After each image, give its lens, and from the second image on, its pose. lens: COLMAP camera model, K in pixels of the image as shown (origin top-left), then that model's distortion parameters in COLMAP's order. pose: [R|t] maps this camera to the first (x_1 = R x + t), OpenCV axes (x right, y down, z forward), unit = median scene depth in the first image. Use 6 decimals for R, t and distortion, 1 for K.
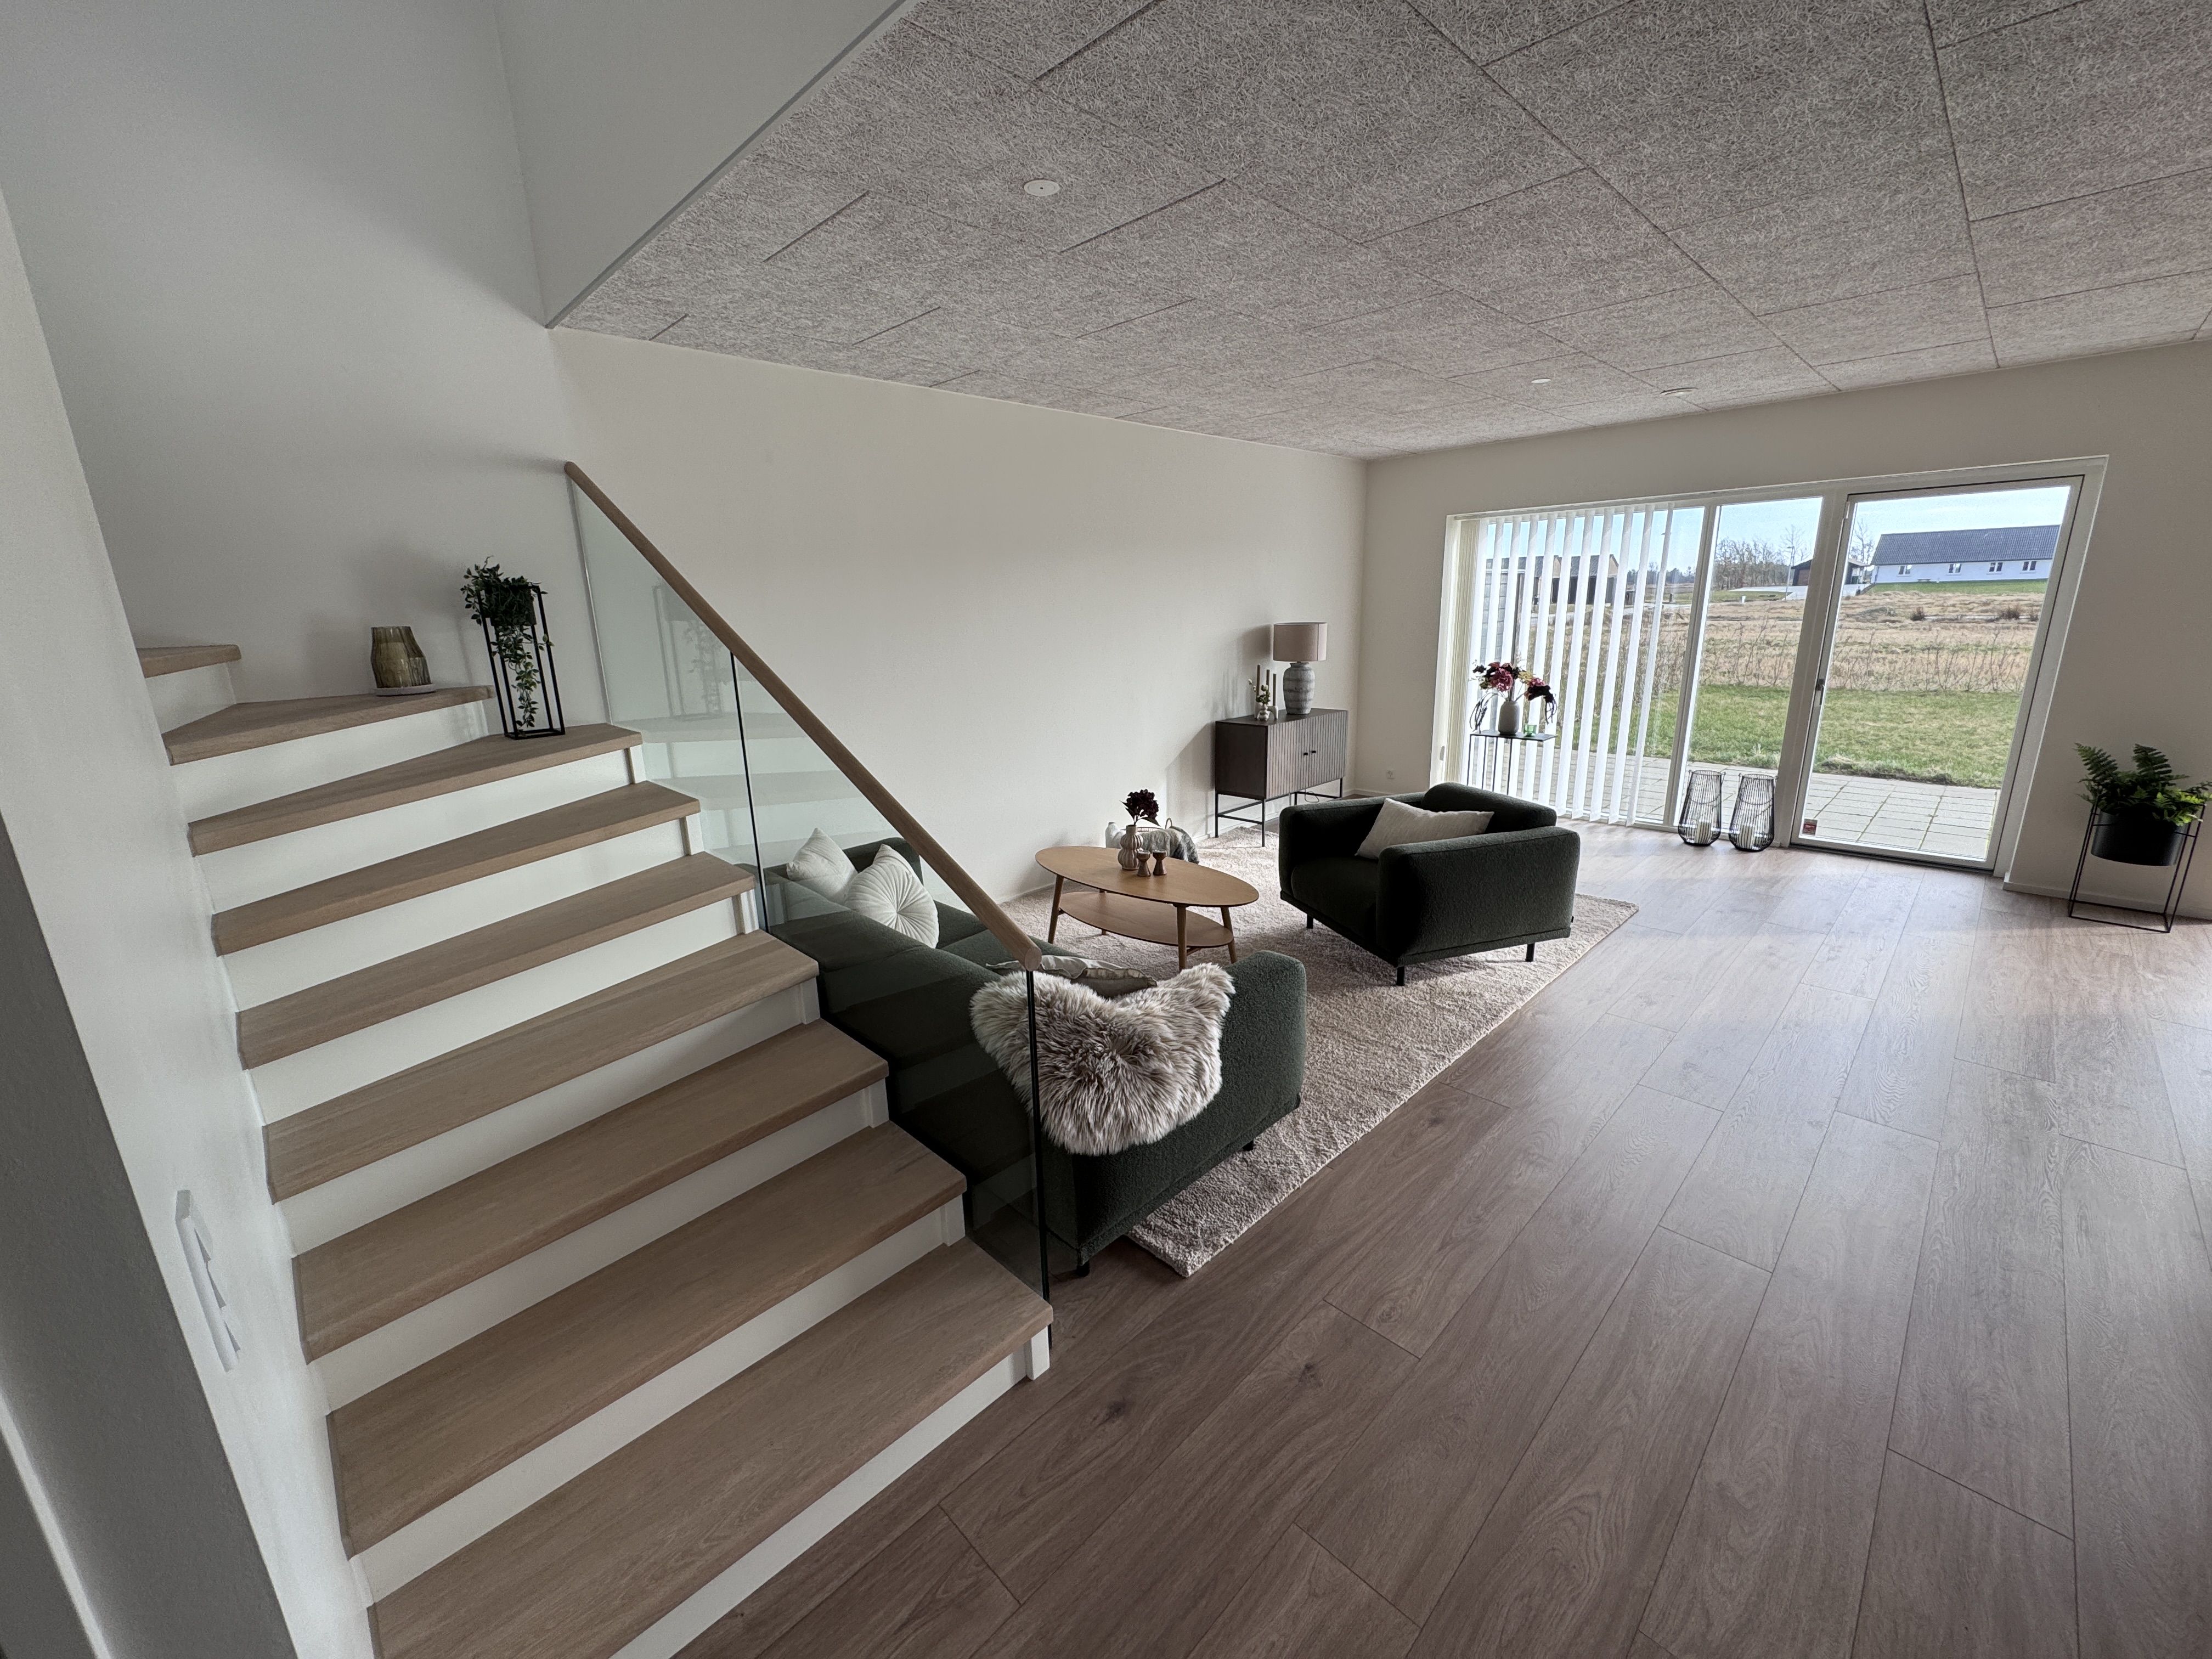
lens RADIAL K [[879.6, 0, 1106.4], [0, 879.6, 824.5], [0, 0, 1]] dist [-0.001273, 0.000016]
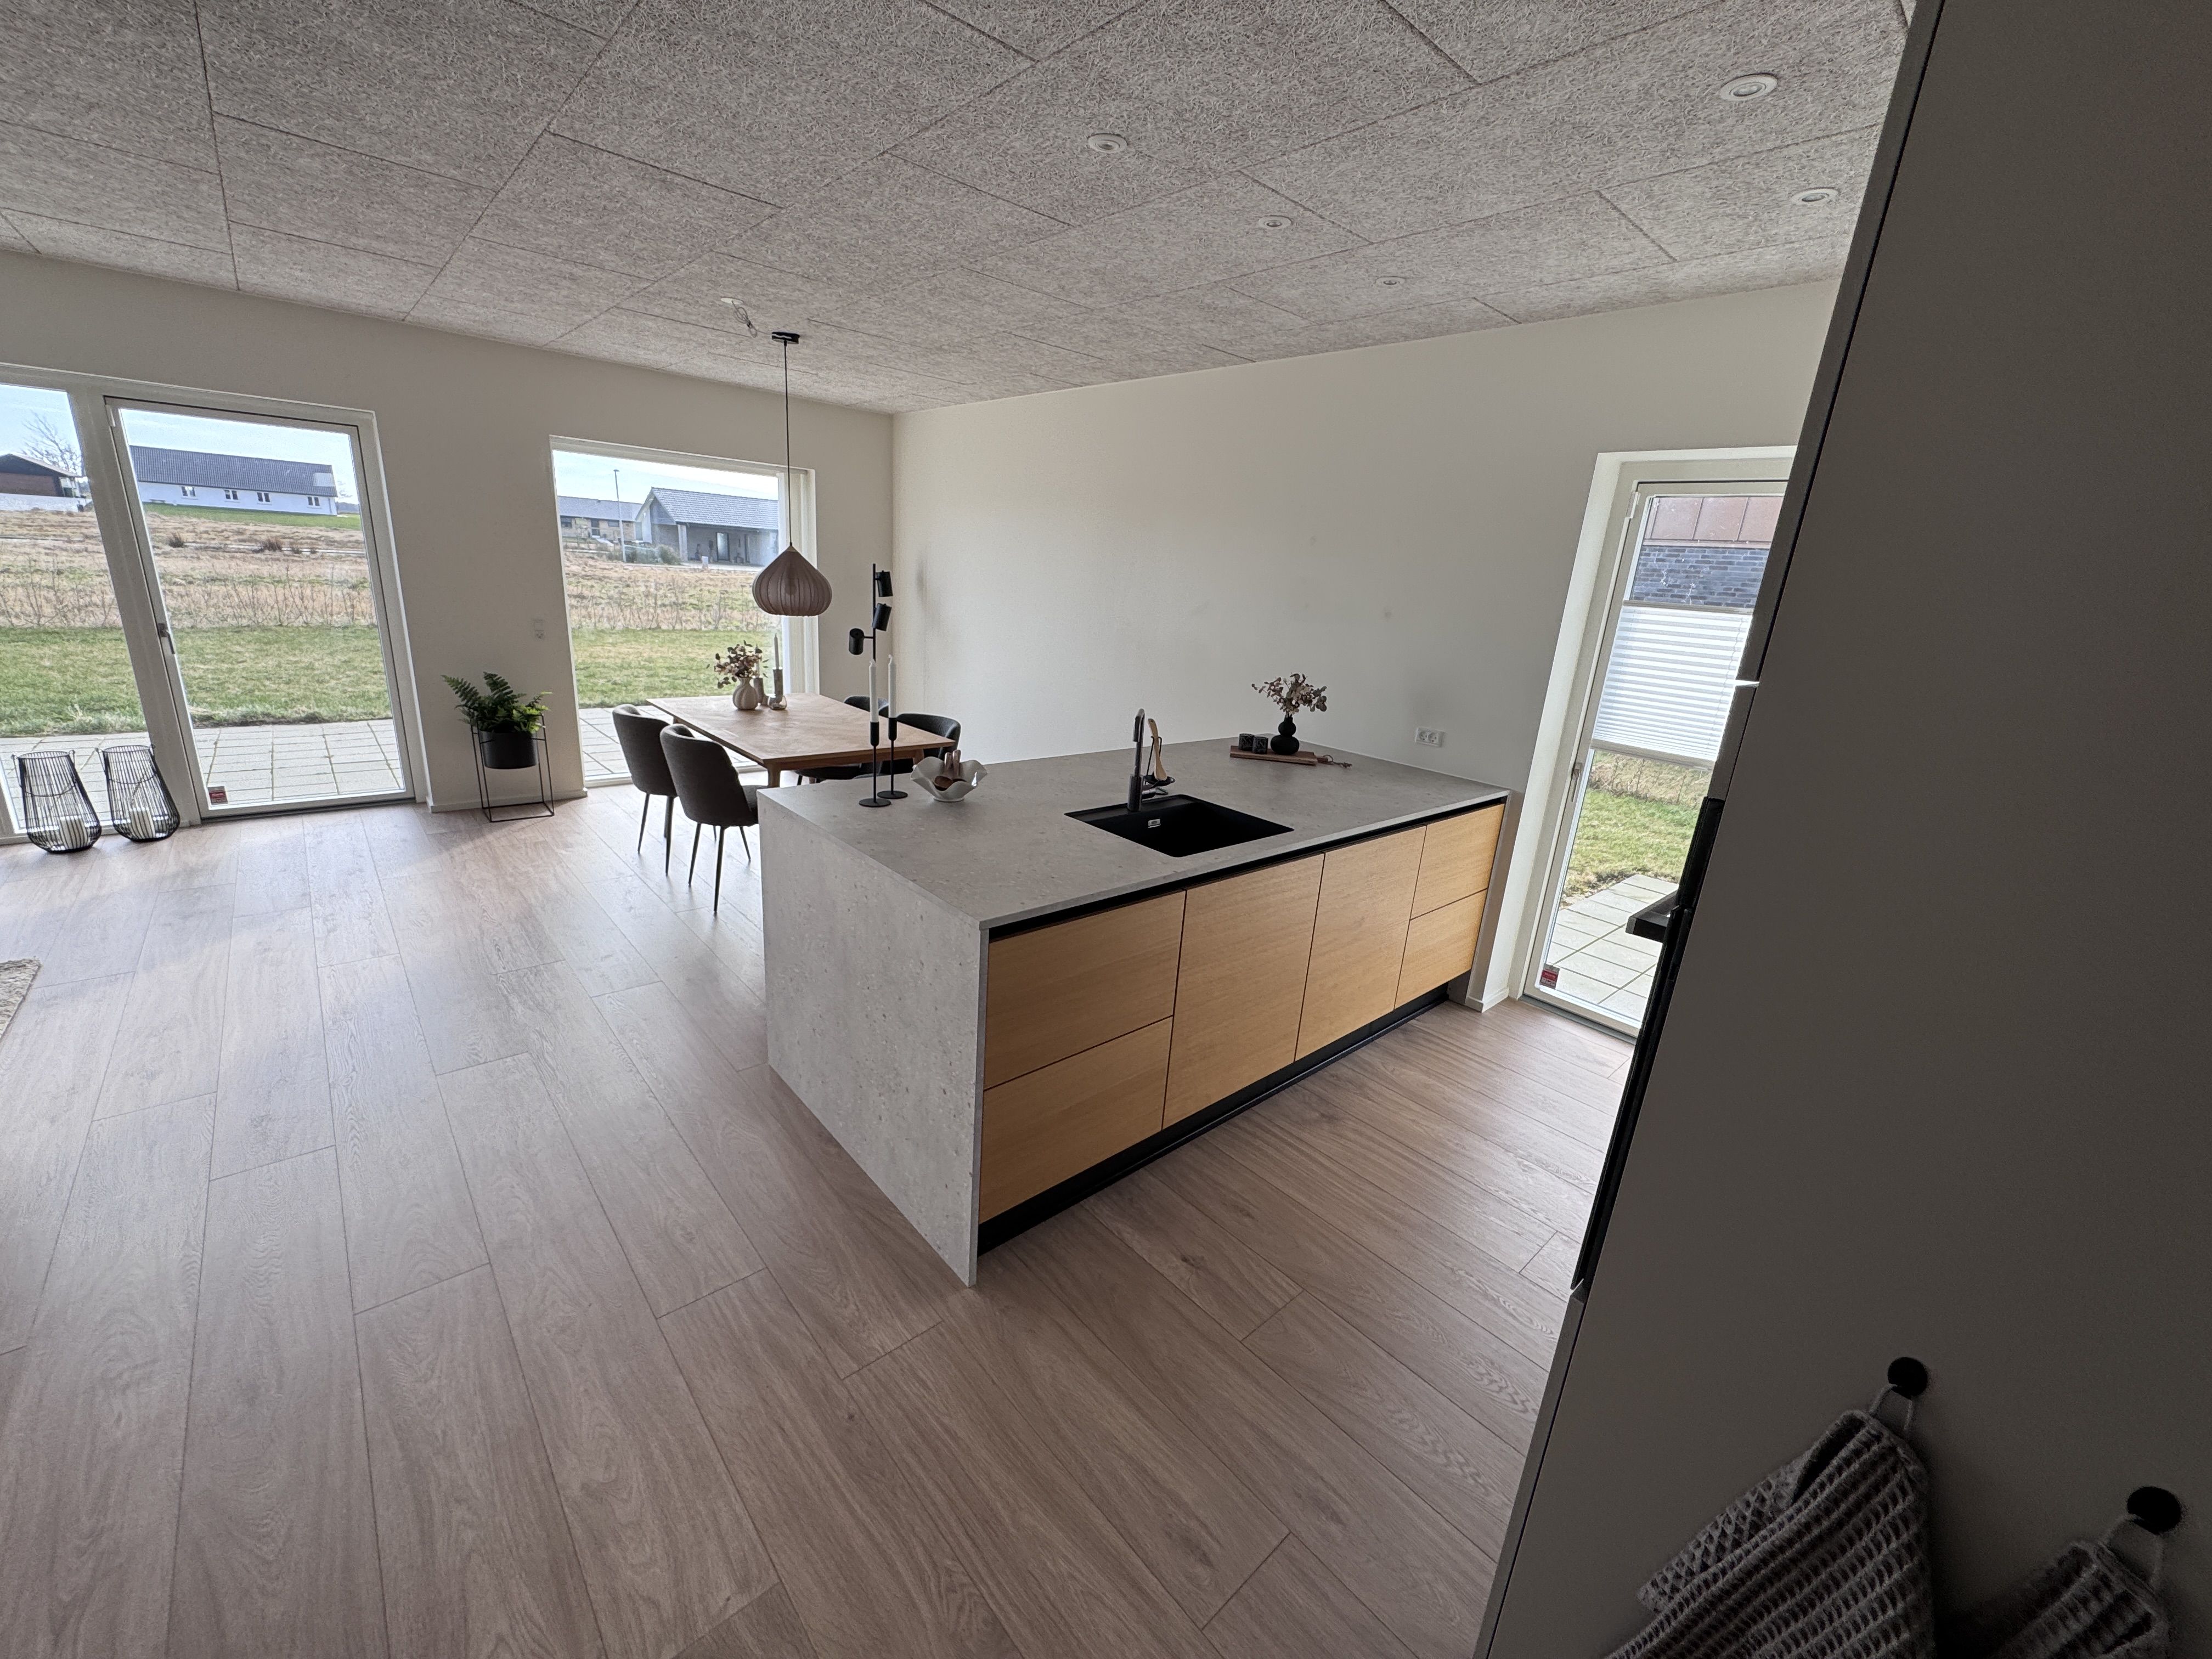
lens RADIAL K [[879.6, 0, 1106.4], [0, 879.6, 824.5], [0, 0, 1]] dist [-0.001273, 0.000016]
pose [[0.040988, -0.250995, 0.967120, -0.012050], [0.176469, 0.954536, 0.240250, -0.029096], [-0.983452, 0.160819, 0.083417, 0.086760]]
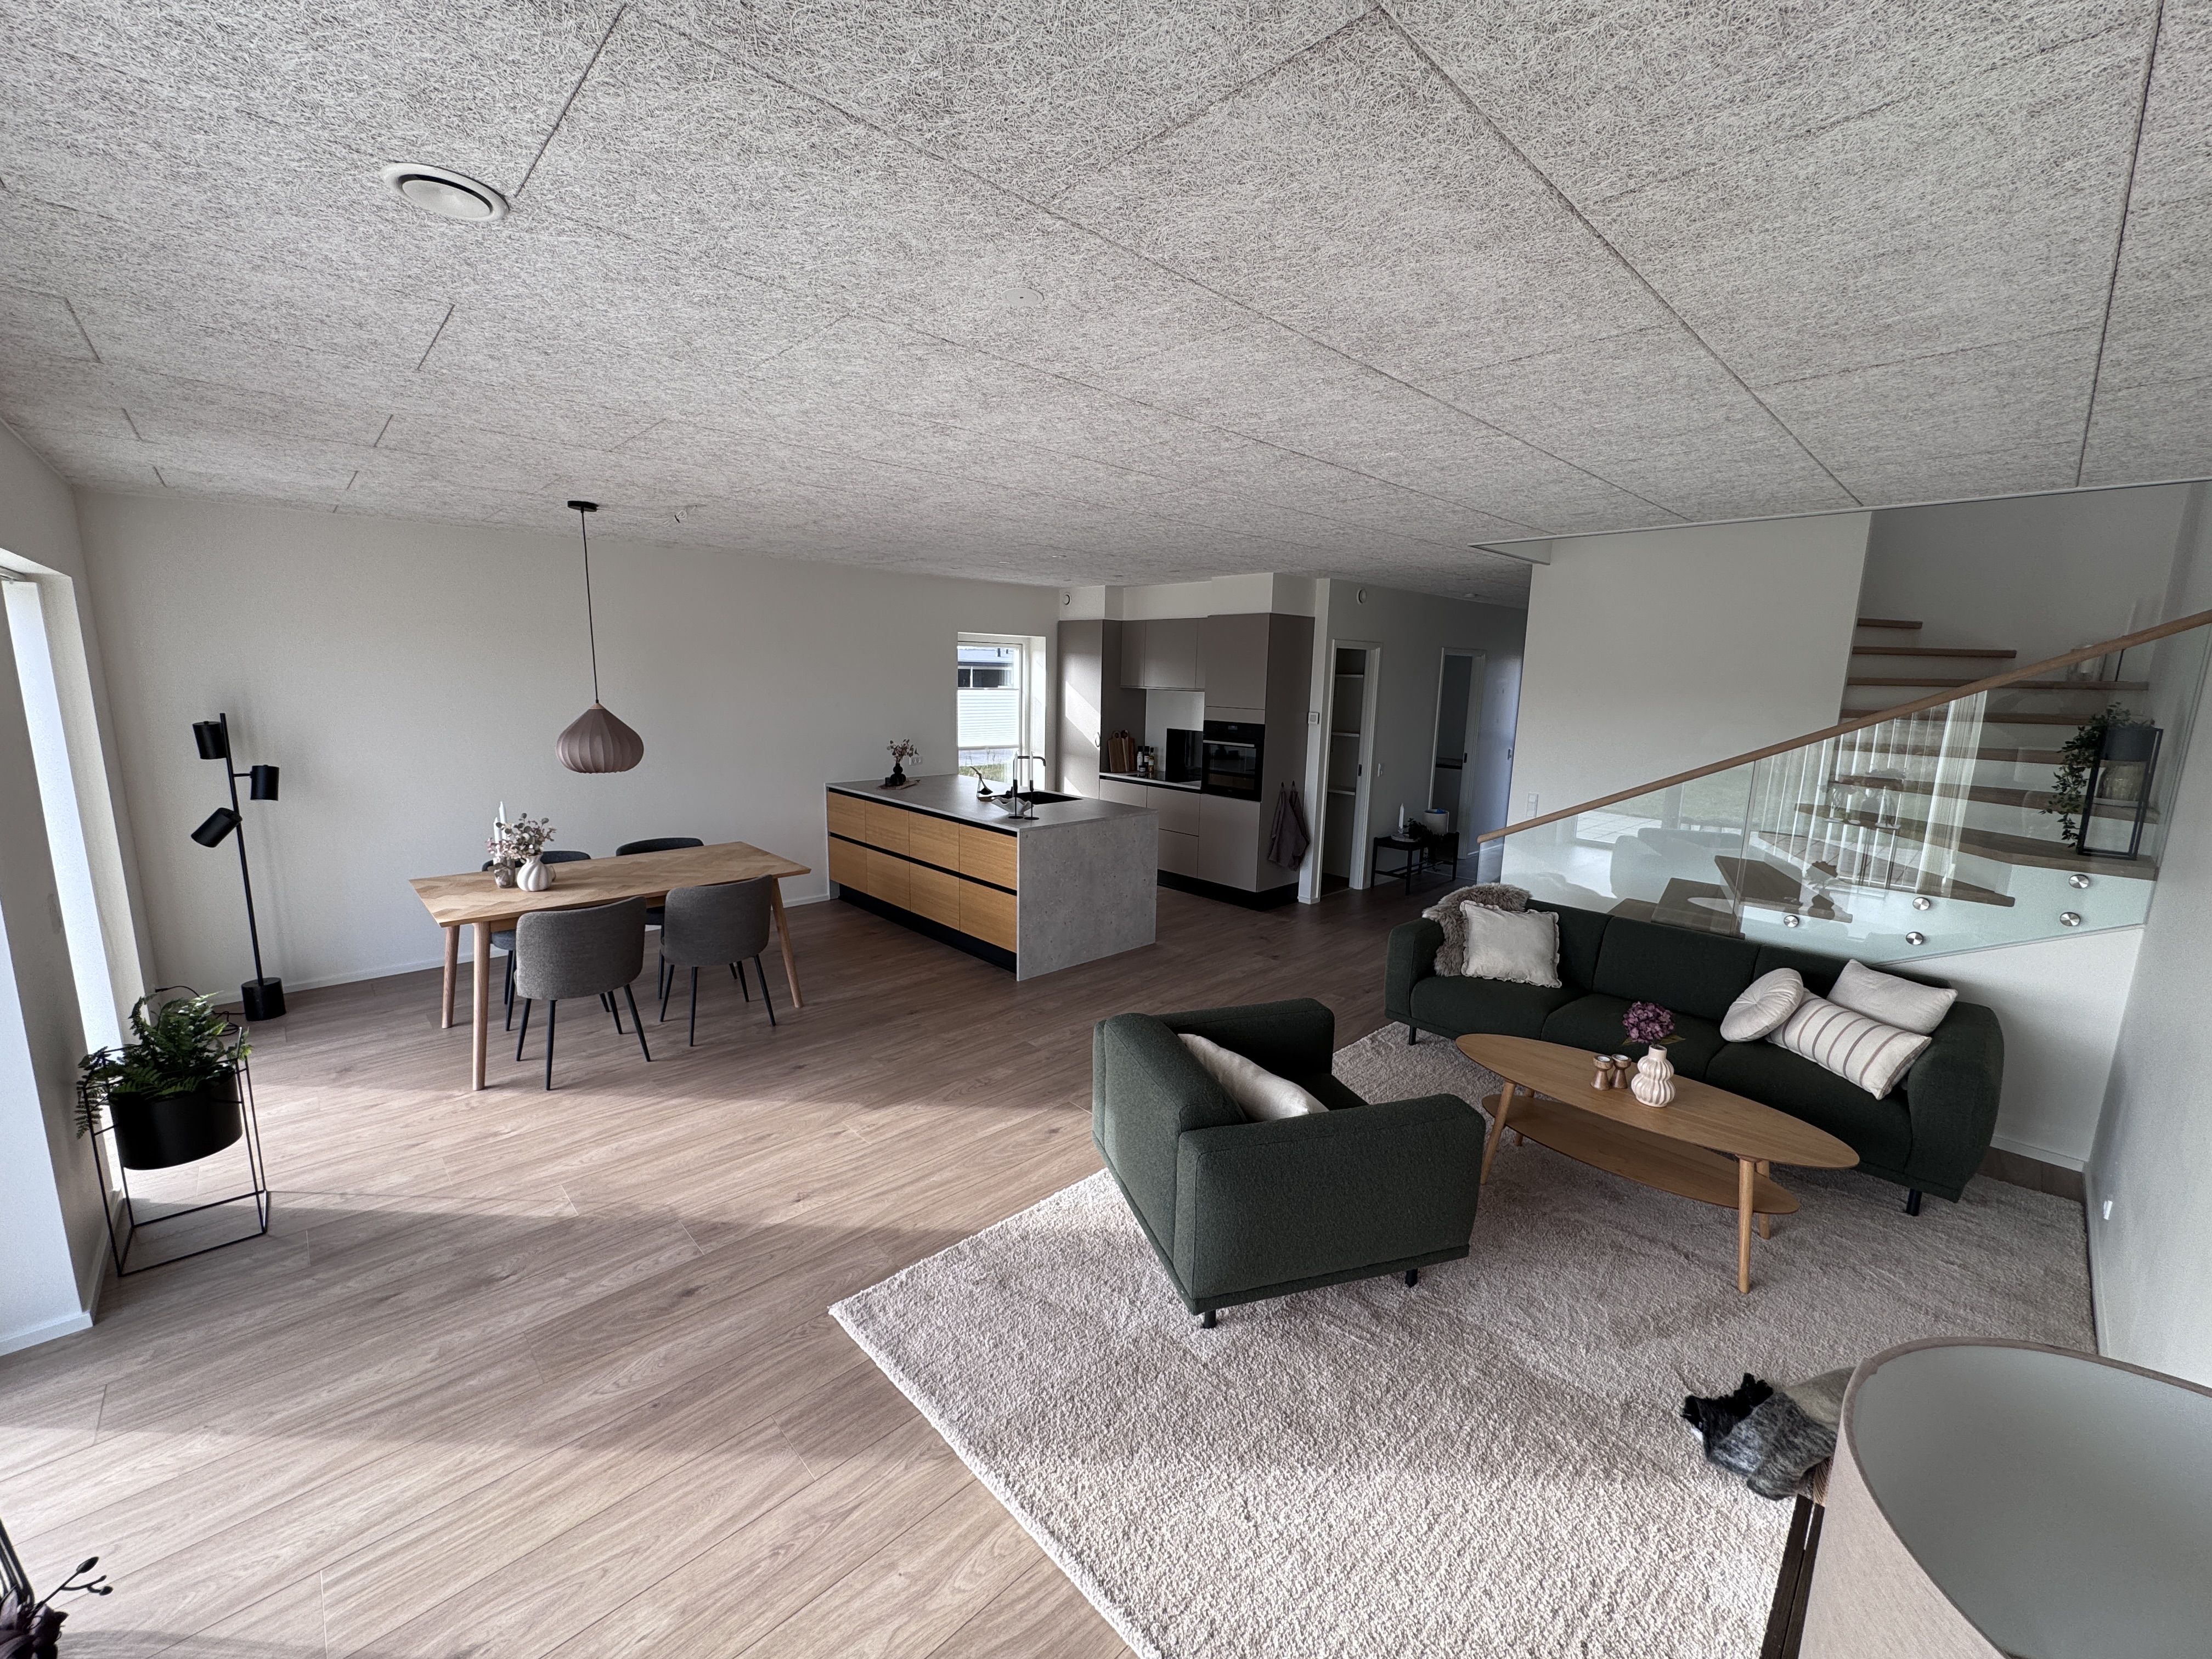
lens RADIAL K [[879.6, 0, 1106.4], [0, 879.6, 824.5], [0, 0, 1]] dist [-0.001273, 0.000016]
pose [[-0.999911, 0.004085, 0.012705, 0.436589], [0.008918, 0.912757, 0.408406, -0.428955], [-0.009929, 0.408483, -0.912712, 1.428504]]
